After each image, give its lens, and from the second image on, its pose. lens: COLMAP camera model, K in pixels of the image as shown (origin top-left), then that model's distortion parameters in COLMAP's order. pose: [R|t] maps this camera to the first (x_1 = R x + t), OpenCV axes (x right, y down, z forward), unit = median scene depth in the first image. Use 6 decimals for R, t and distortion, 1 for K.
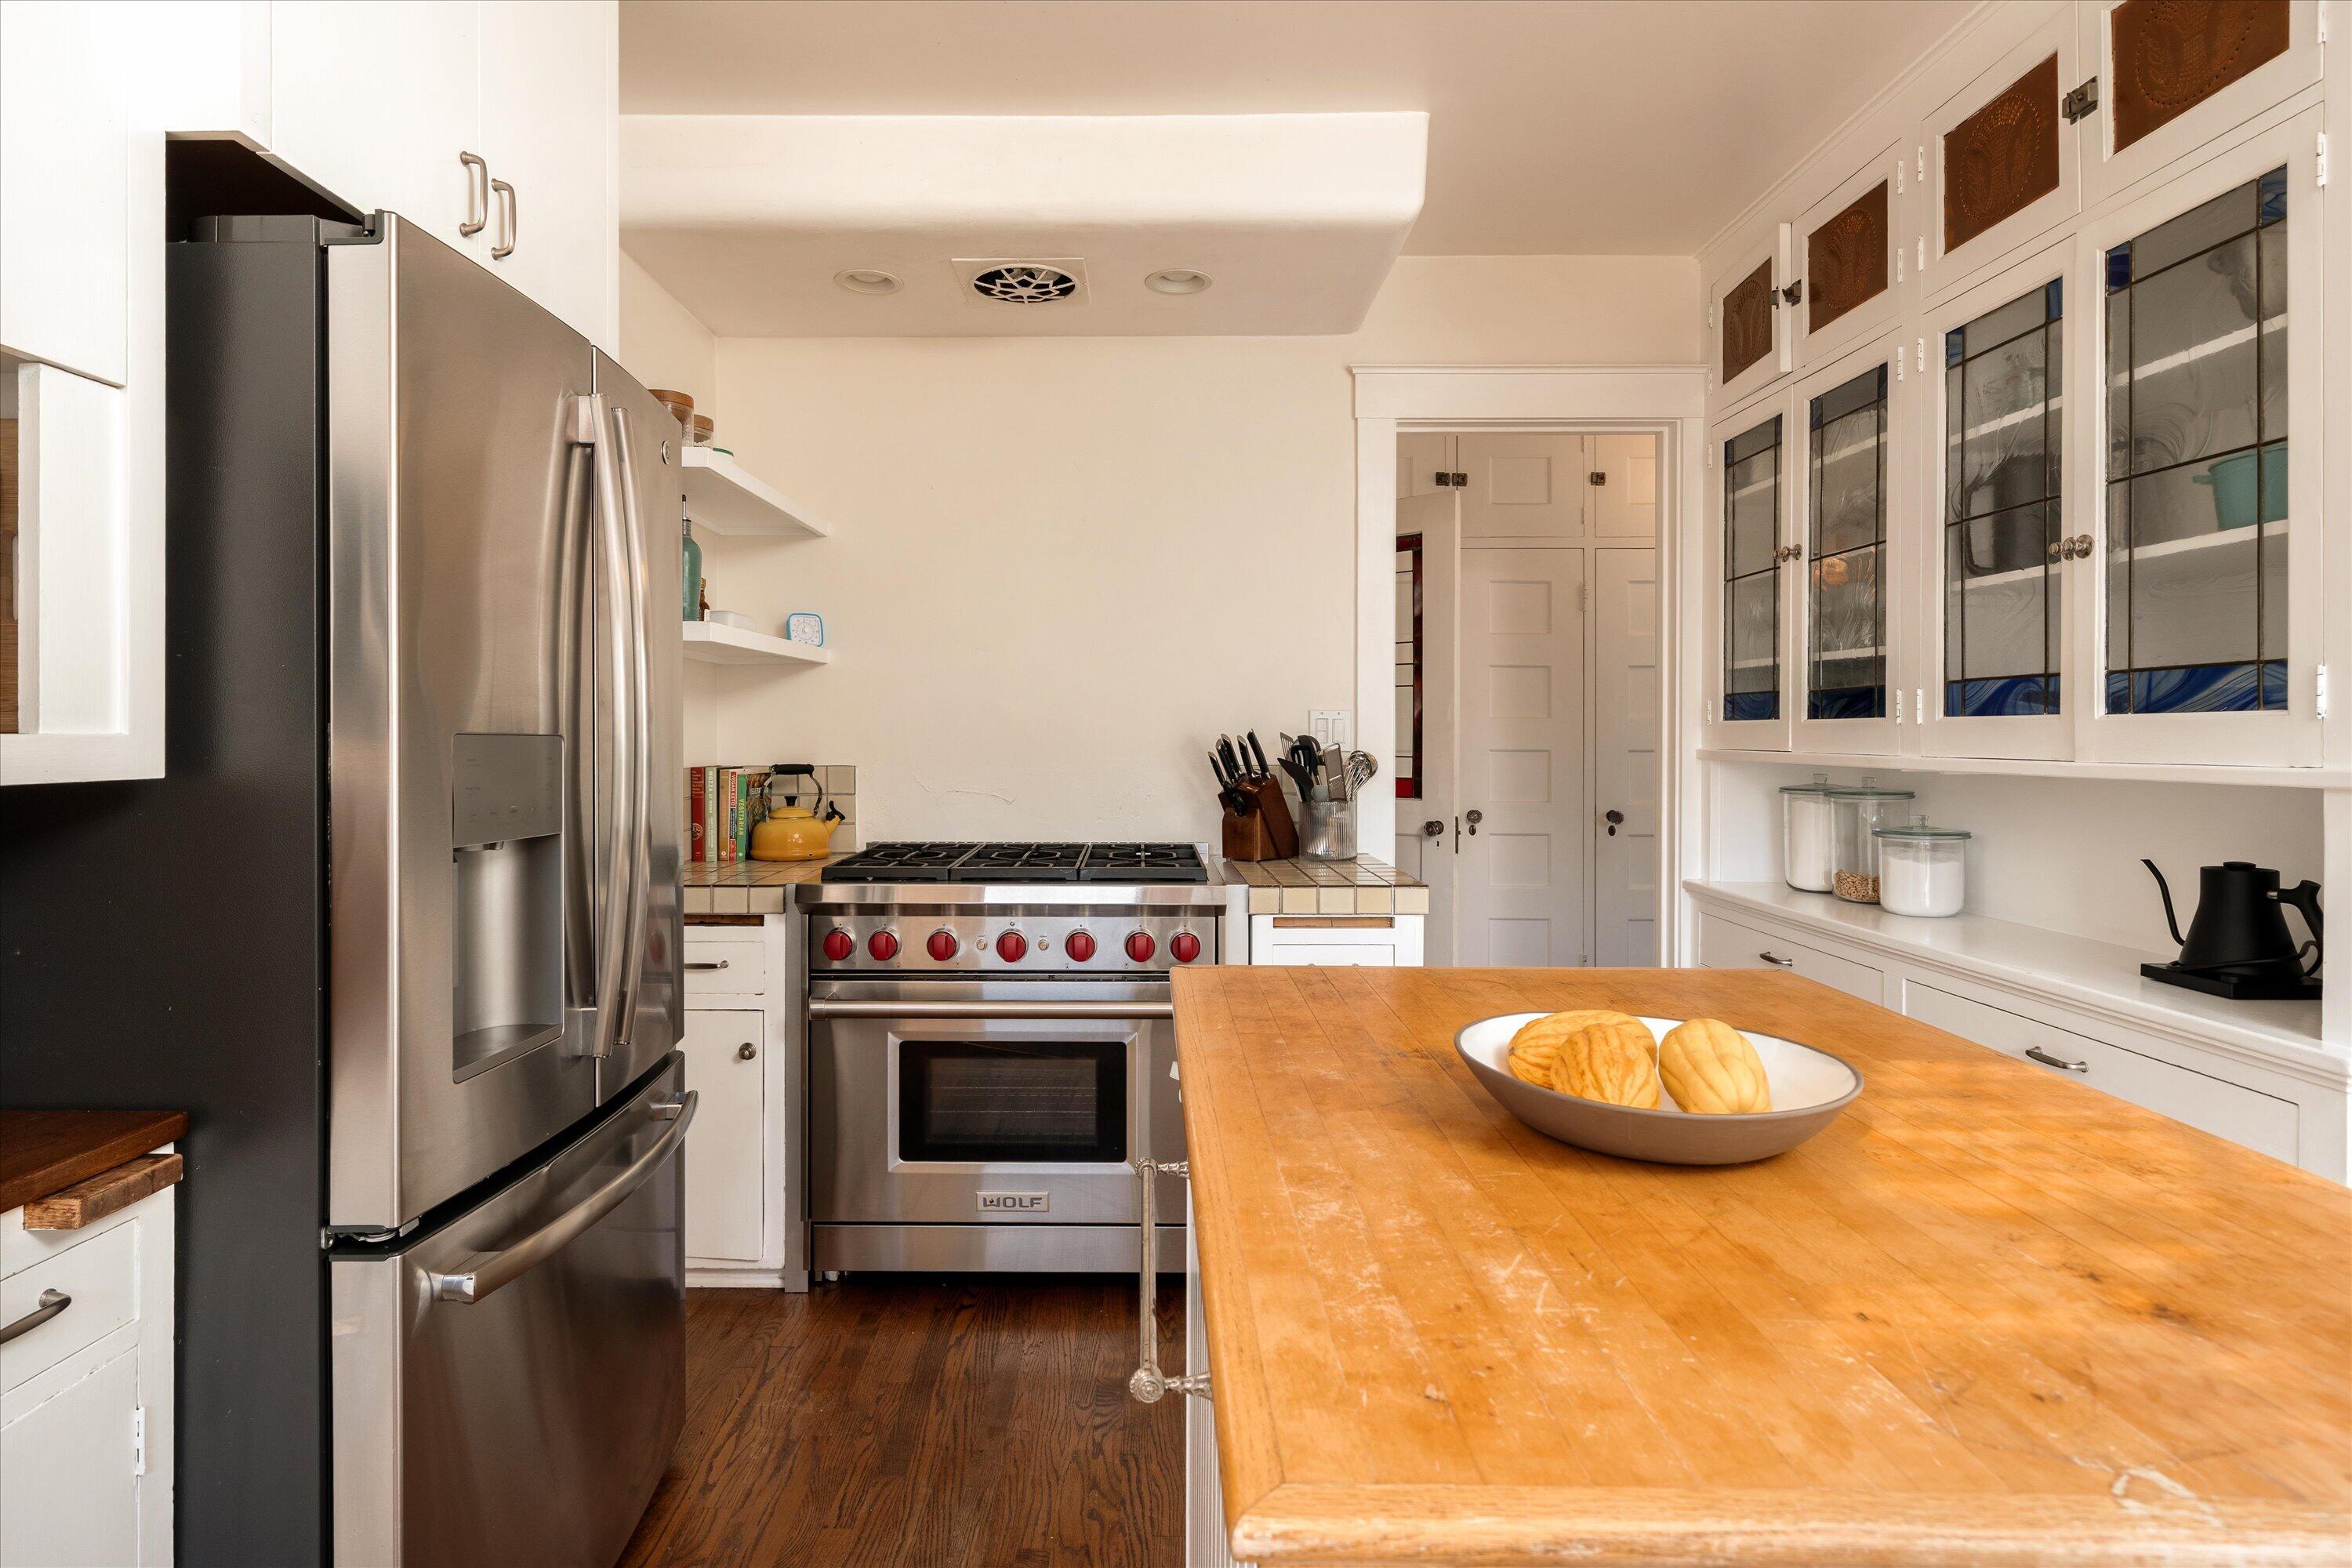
lens RADIAL K [[1201.3, 0, 1167.1], [0, 1201.3, 741.1], [0, 0, 1]] dist [0.024998, -0.000890]
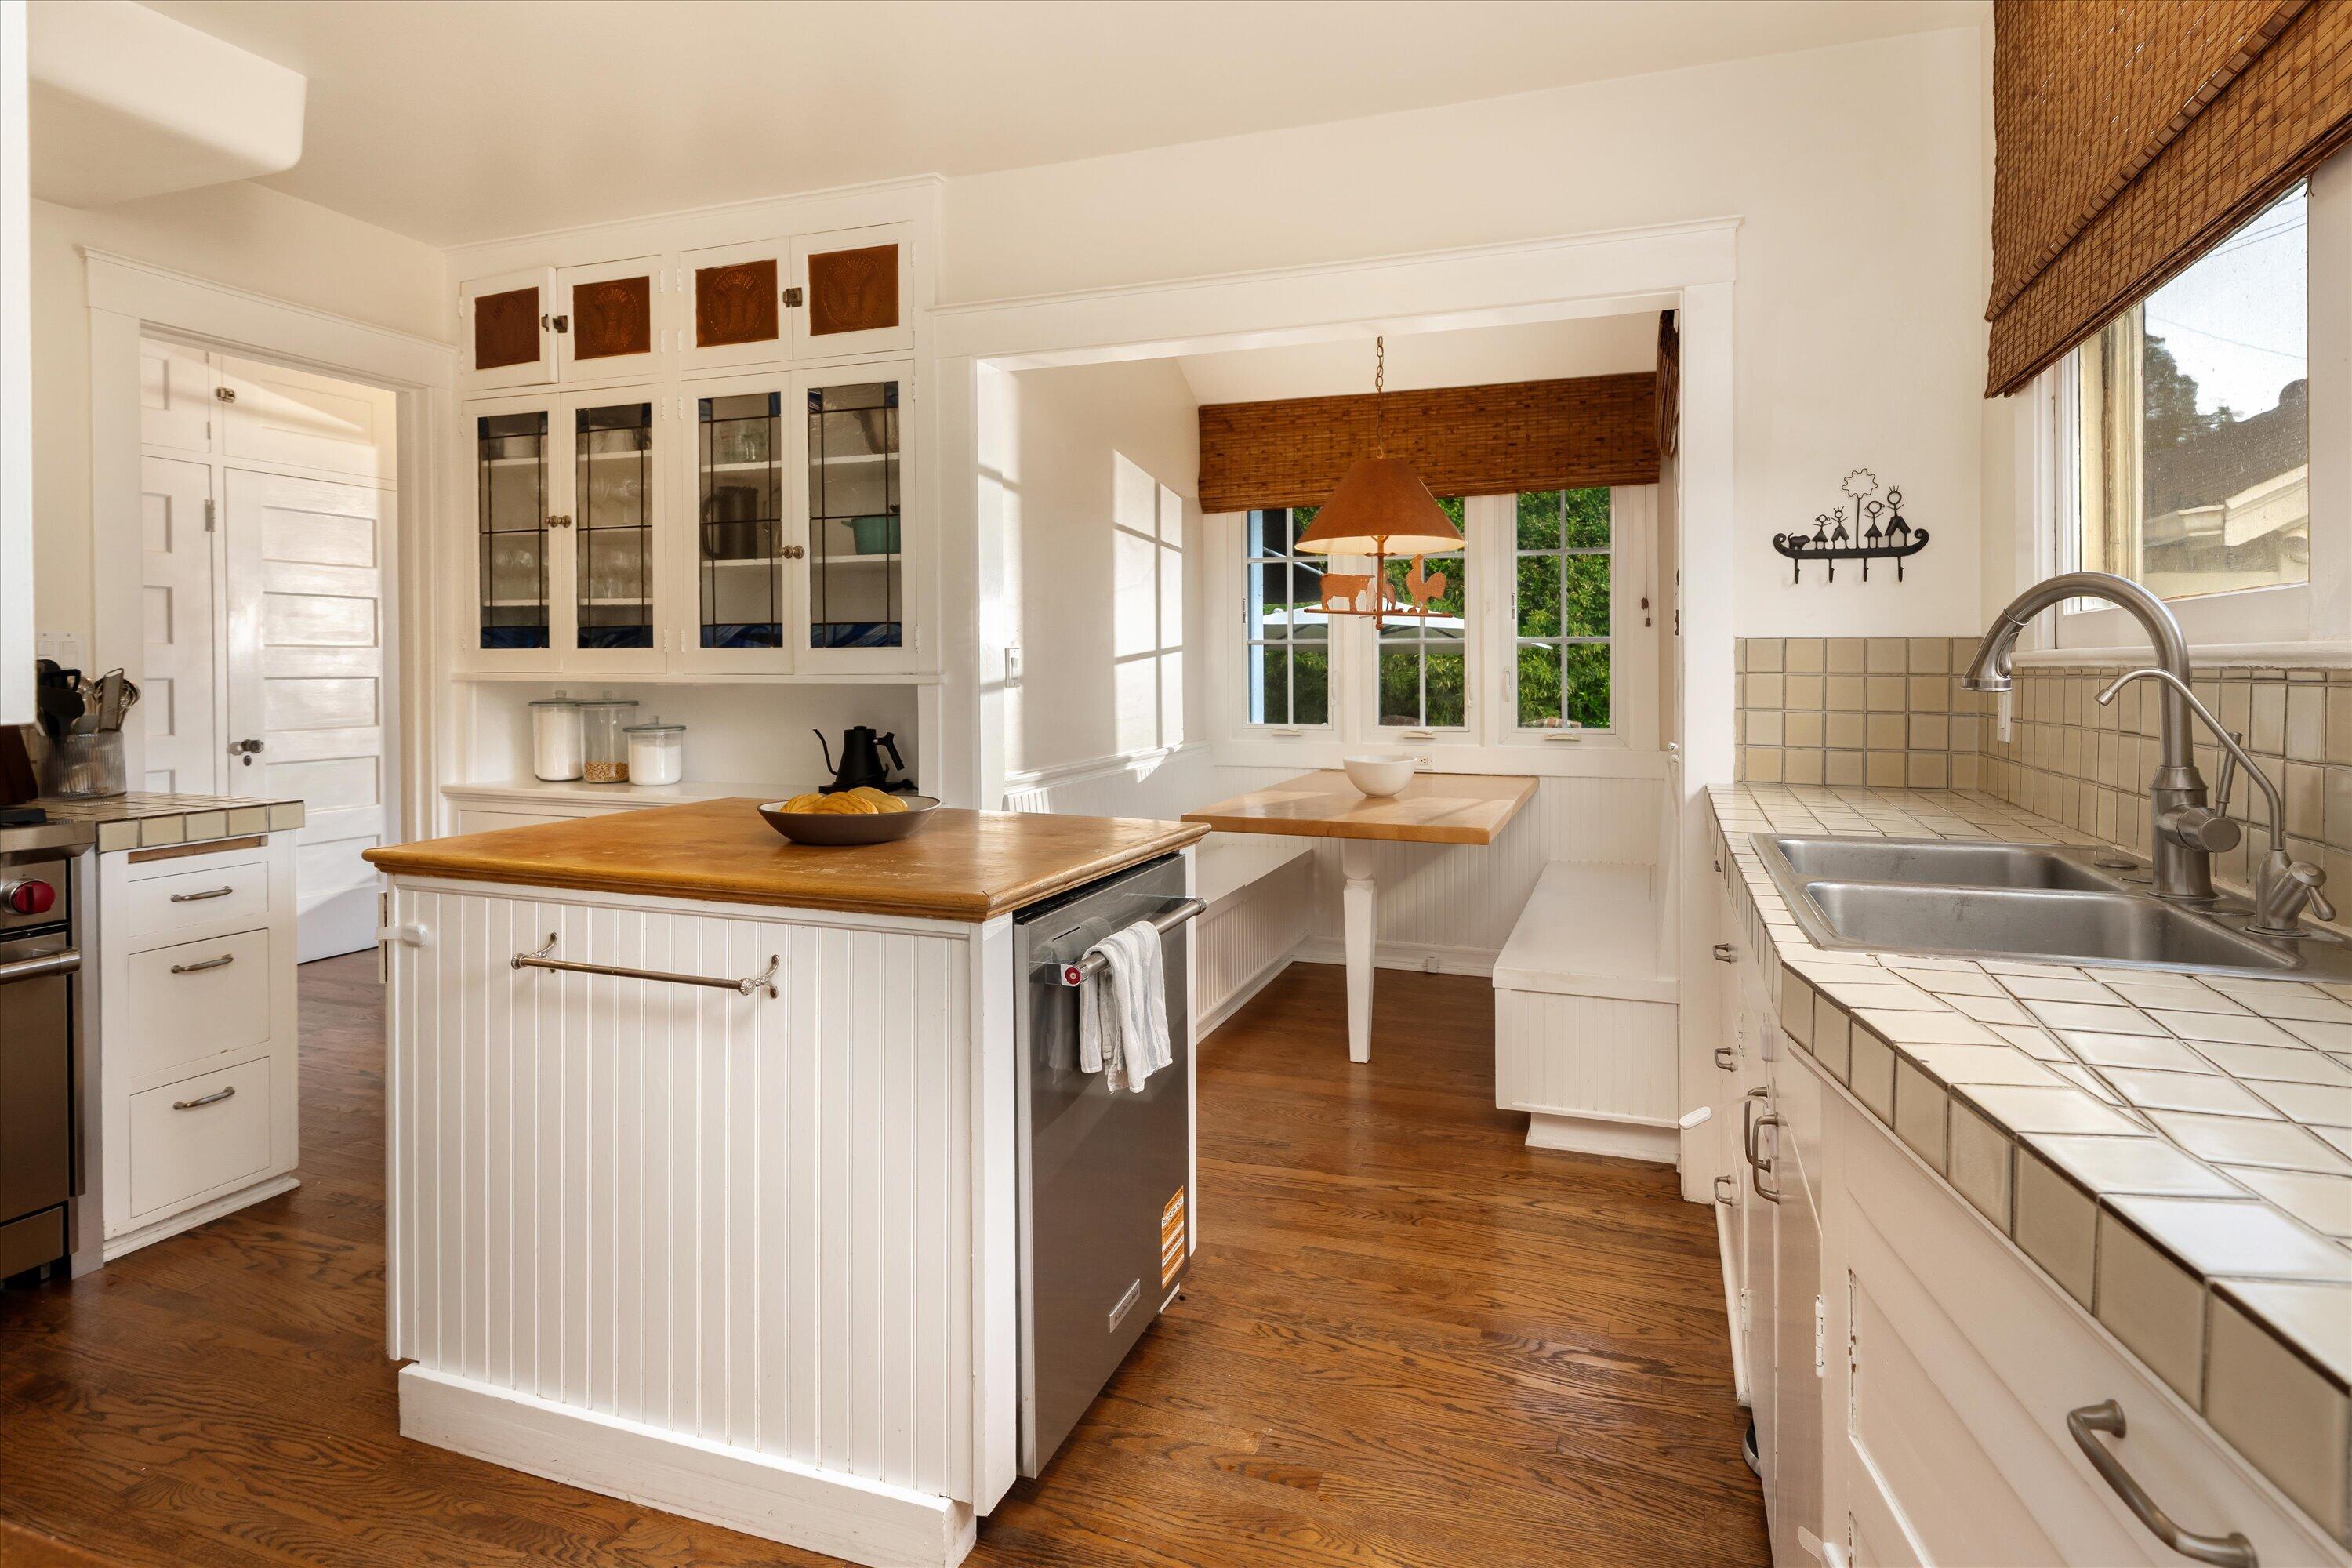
lens RADIAL K [[1268.8, 0, 1176.5], [0, 1268.8, 671.8], [0, 0, 1]] dist [0.000488, 0.000066]
pose [[0.349706, -0.003145, 0.936854, -0.654980], [0.006310, 0.999980, 0.001001, 0.012397], [-0.936838, 0.005562, 0.349719, -0.125420]]
